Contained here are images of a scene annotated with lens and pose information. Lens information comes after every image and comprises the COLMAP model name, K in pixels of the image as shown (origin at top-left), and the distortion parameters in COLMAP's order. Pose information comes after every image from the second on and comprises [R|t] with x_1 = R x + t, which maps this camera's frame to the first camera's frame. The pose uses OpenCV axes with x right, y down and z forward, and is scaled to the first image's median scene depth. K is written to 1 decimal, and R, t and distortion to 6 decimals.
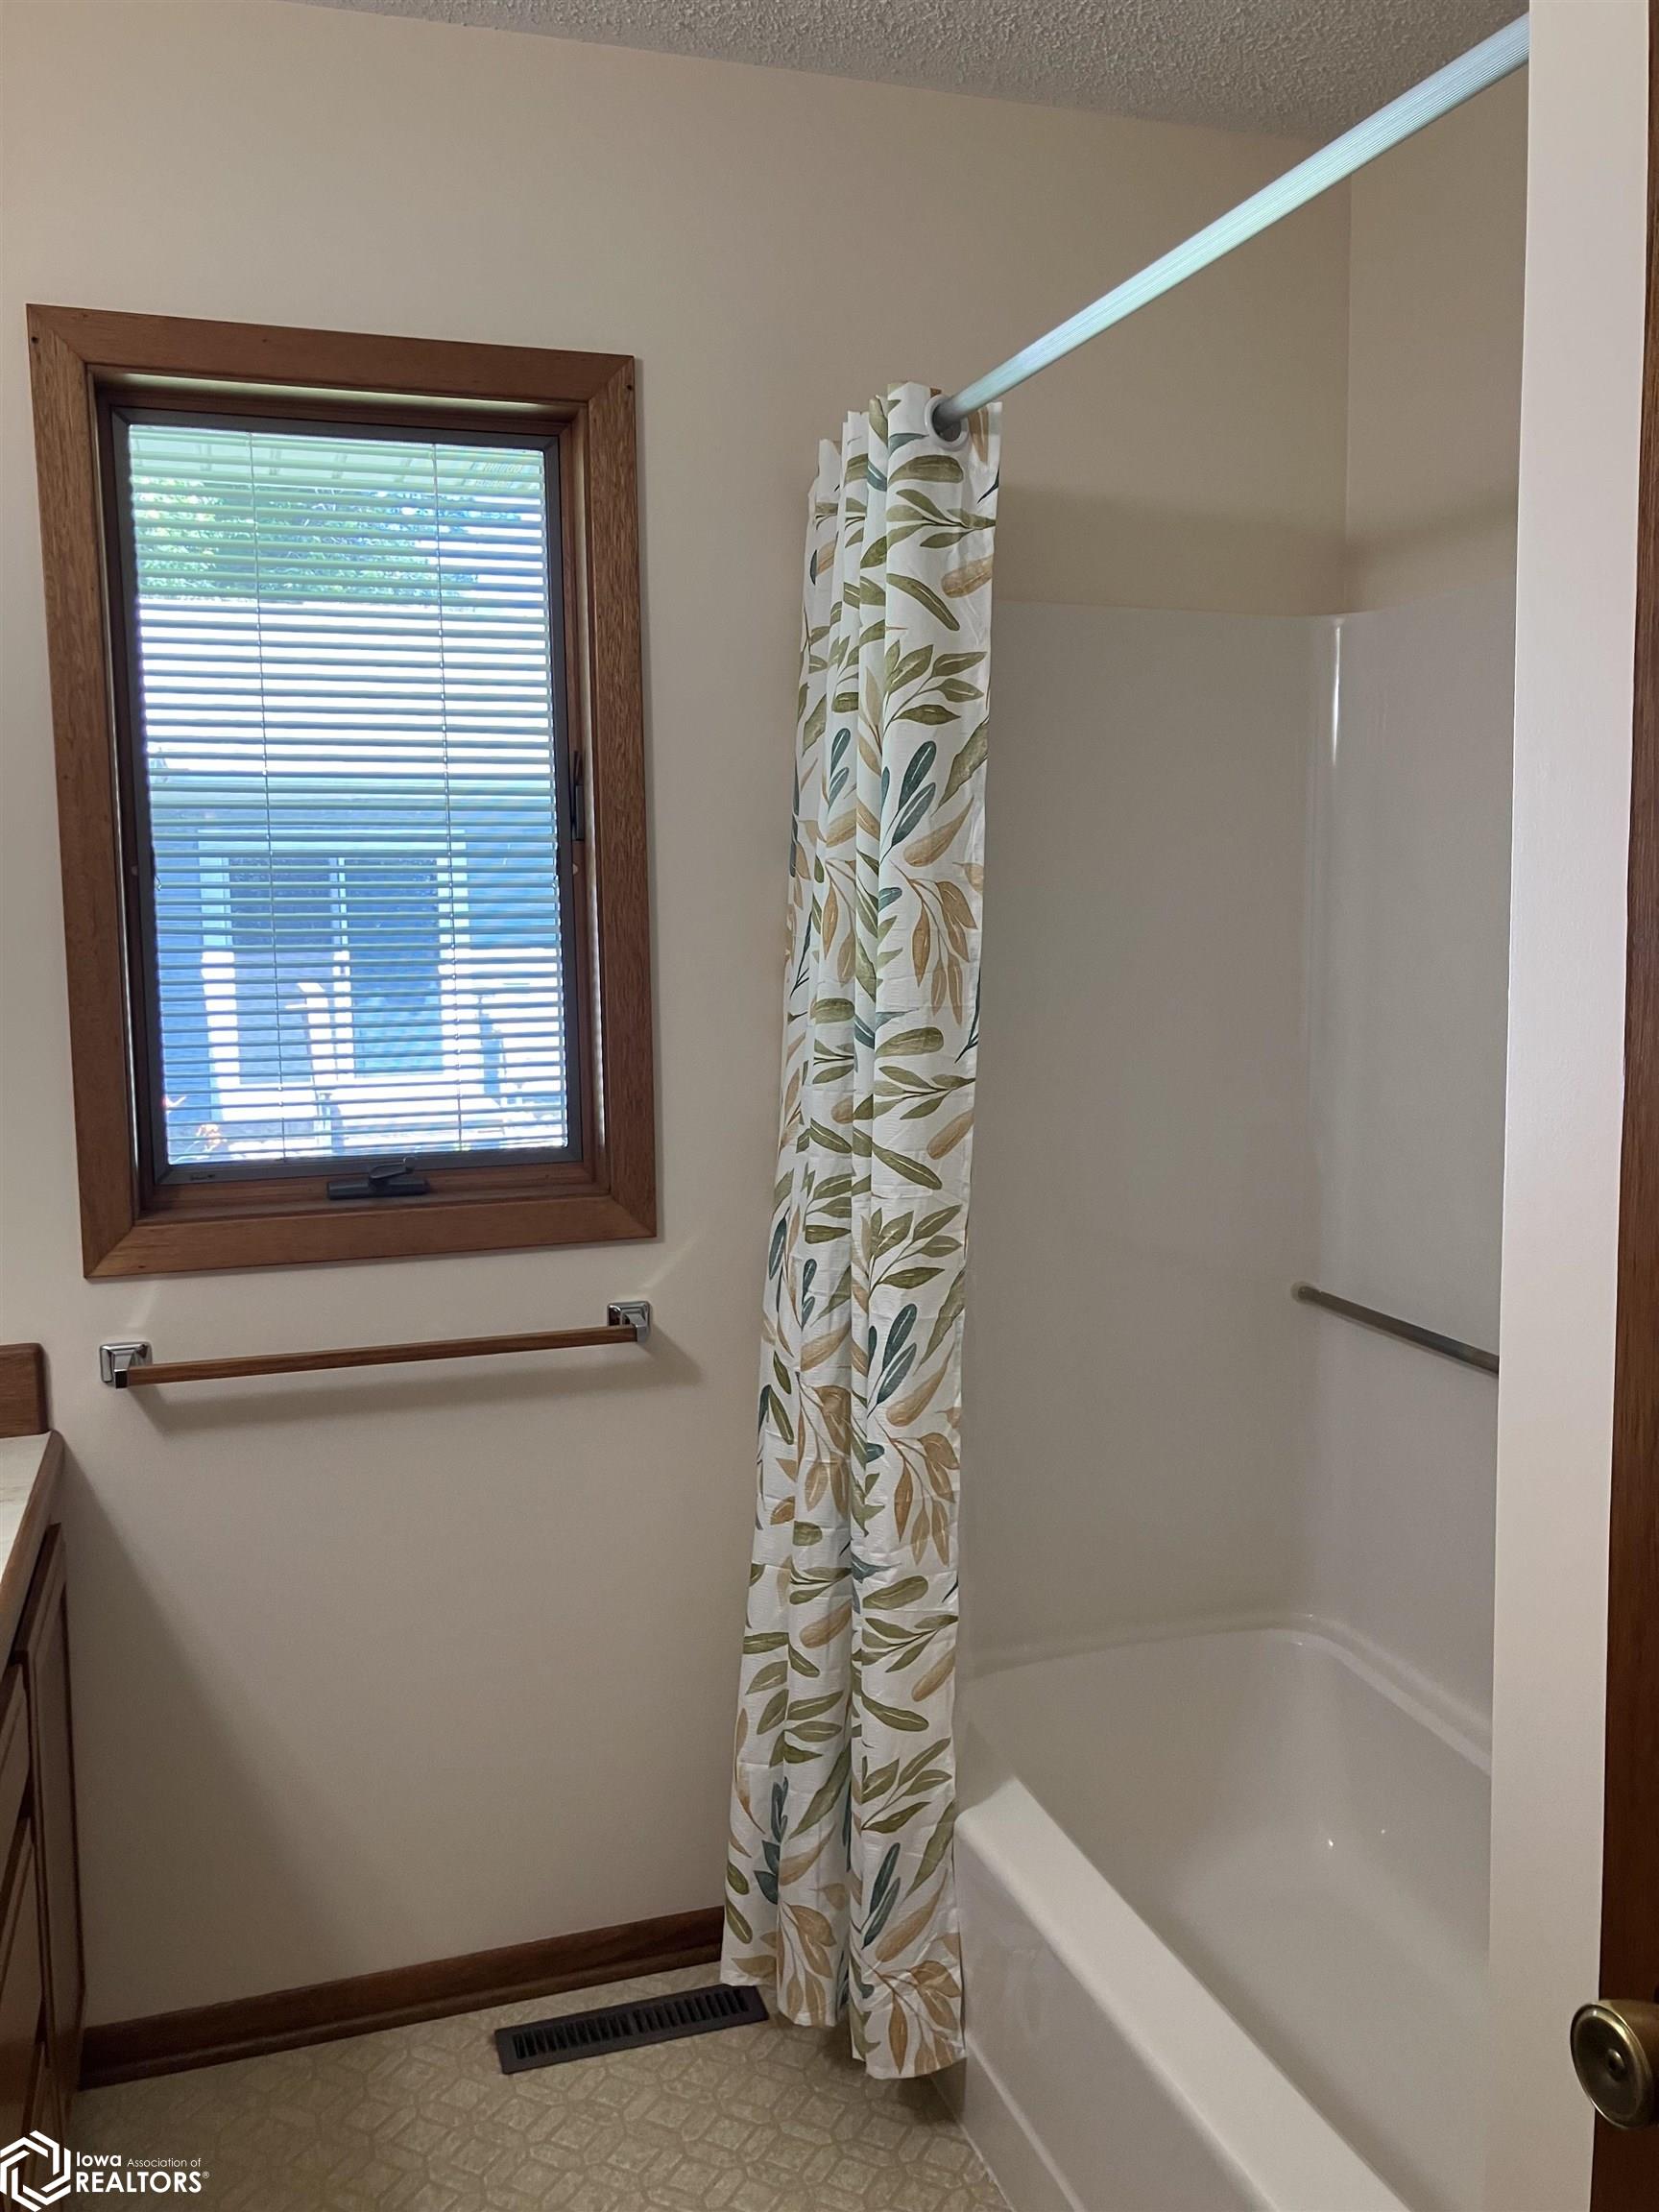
lens RADIAL K [[1836.6, 0, 824.5], [0, 1836.6, 1110.2], [0, 0, 1]] dist [0.017802, -0.025727]
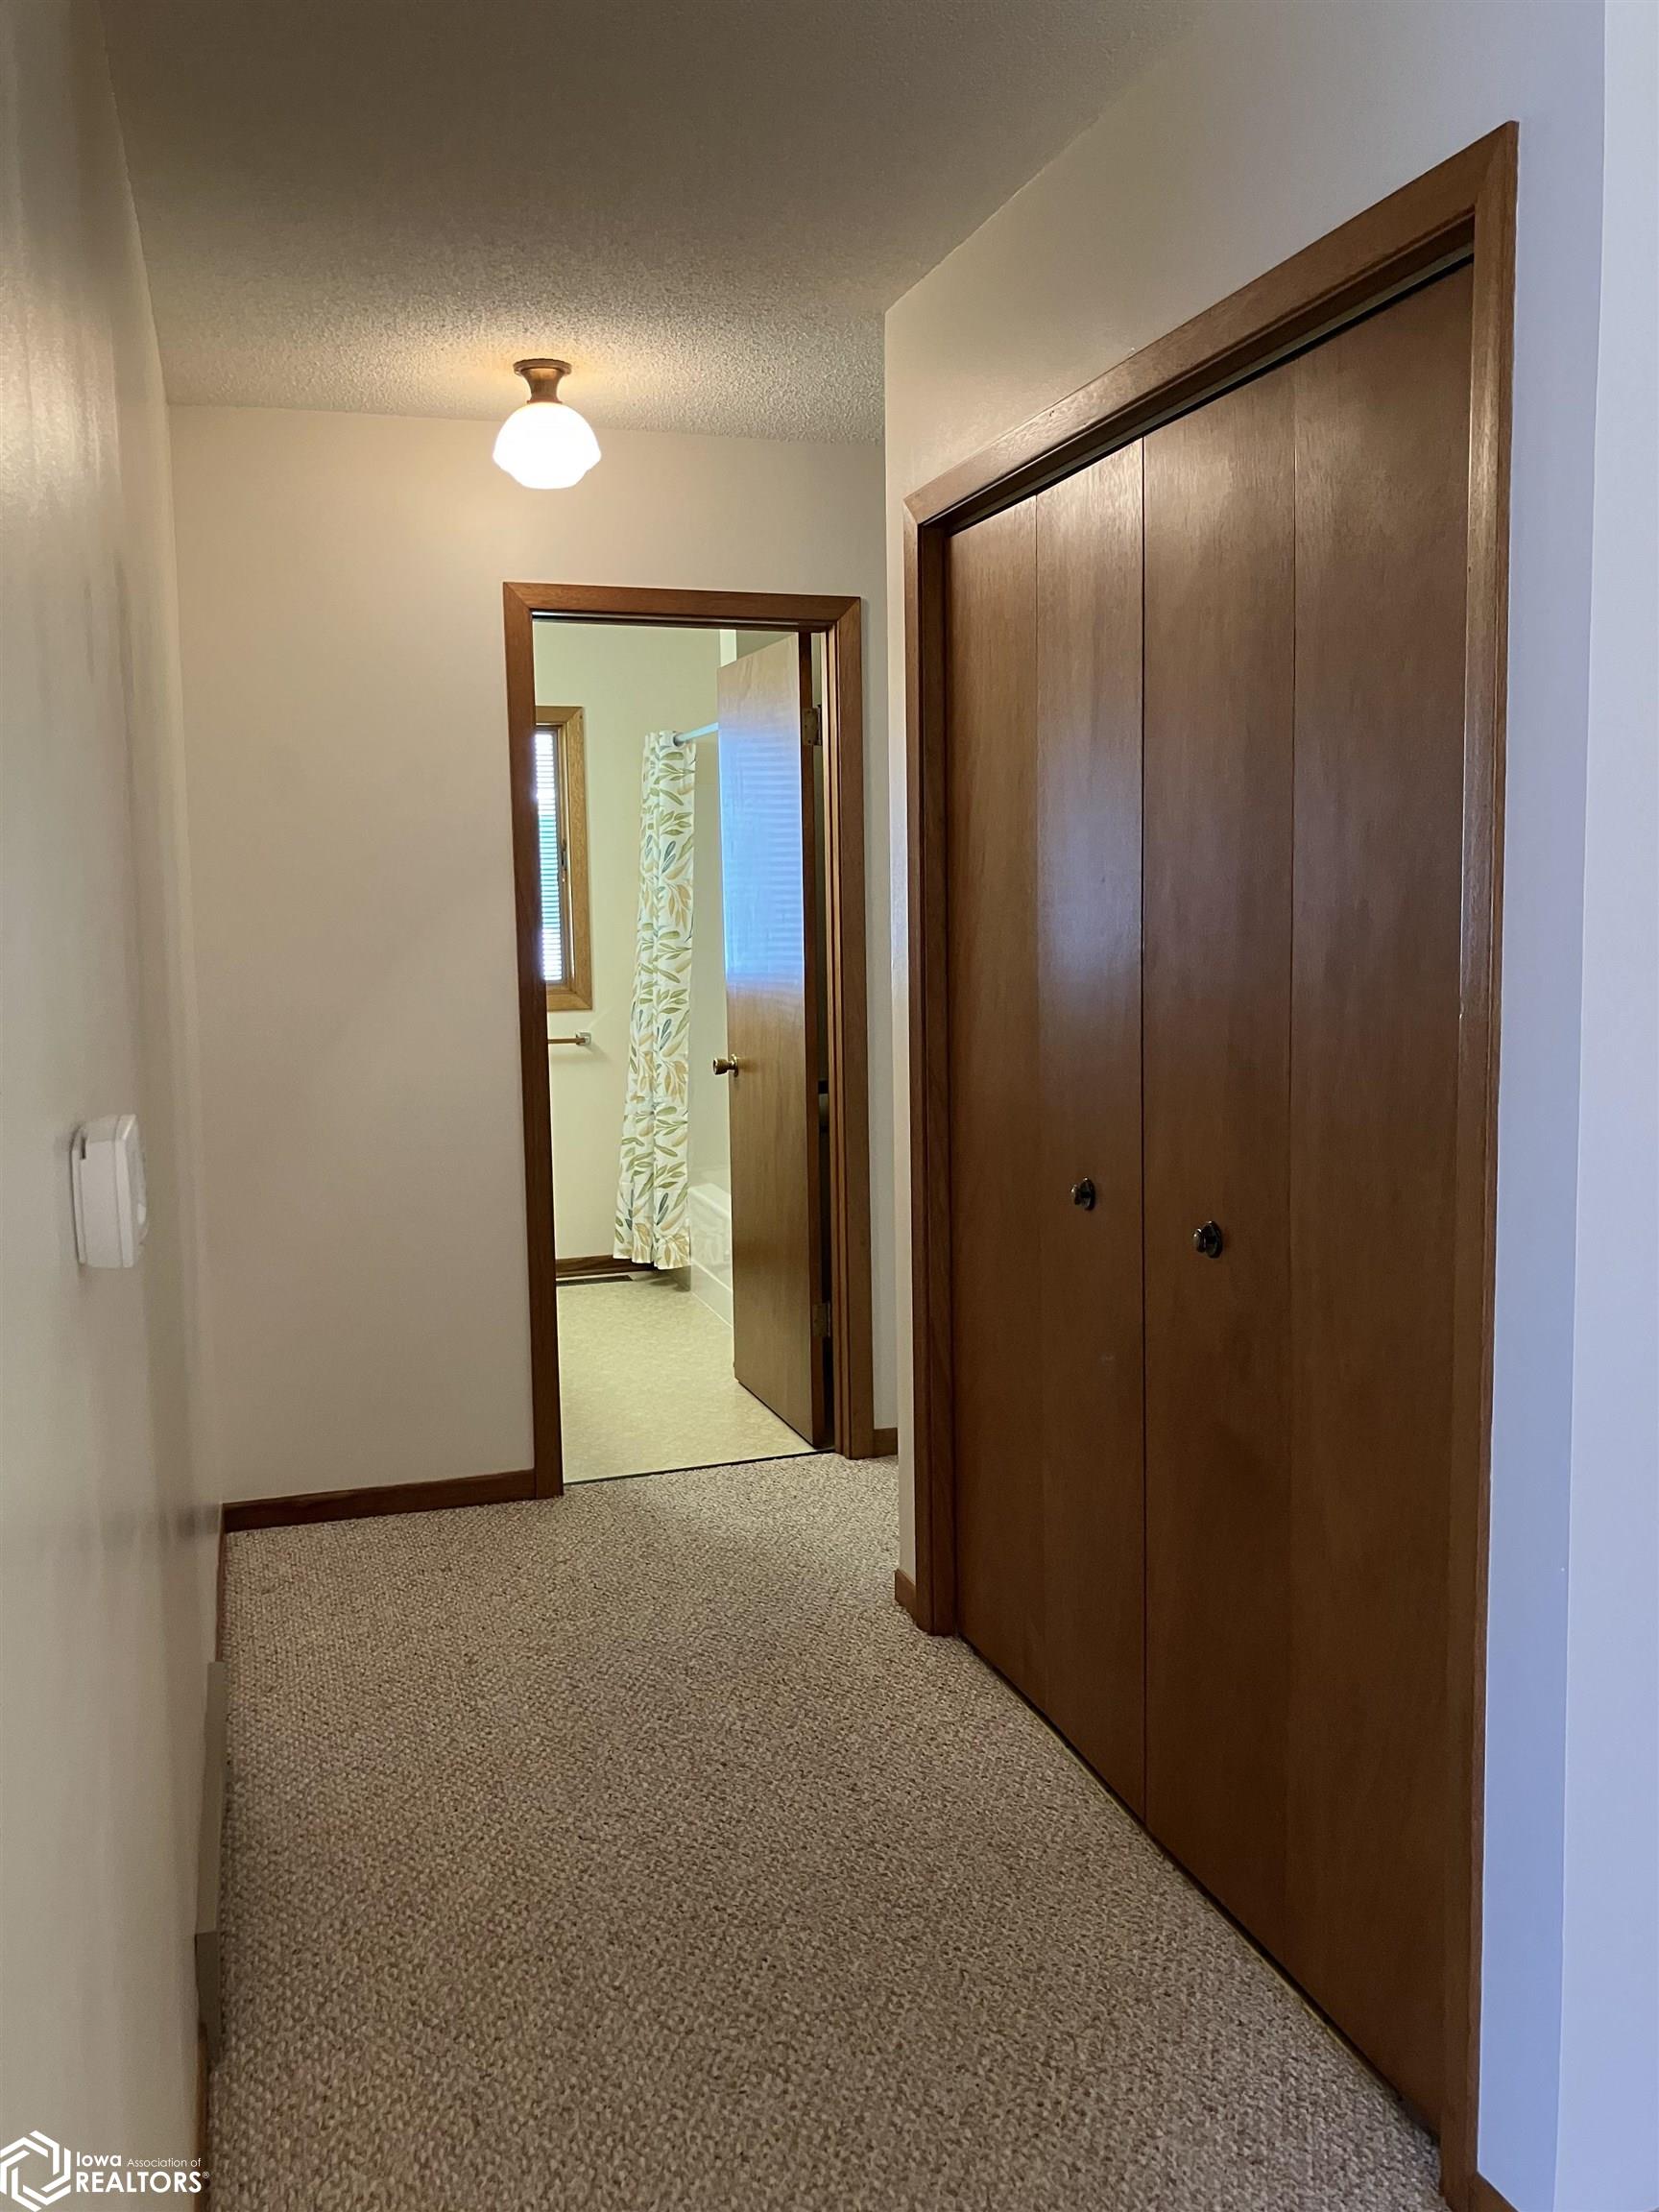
lens RADIAL K [[1836.6, 0, 834.1], [0, 1836.6, 1105.7], [0, 0, 1]] dist [0.017802, -0.025727]
pose [[0.999976, -0.003683, 0.005811, 0.304844], [0.003668, 0.999990, 0.002548, 0.243437], [-0.005821, -0.002526, 0.999980, -2.117500]]
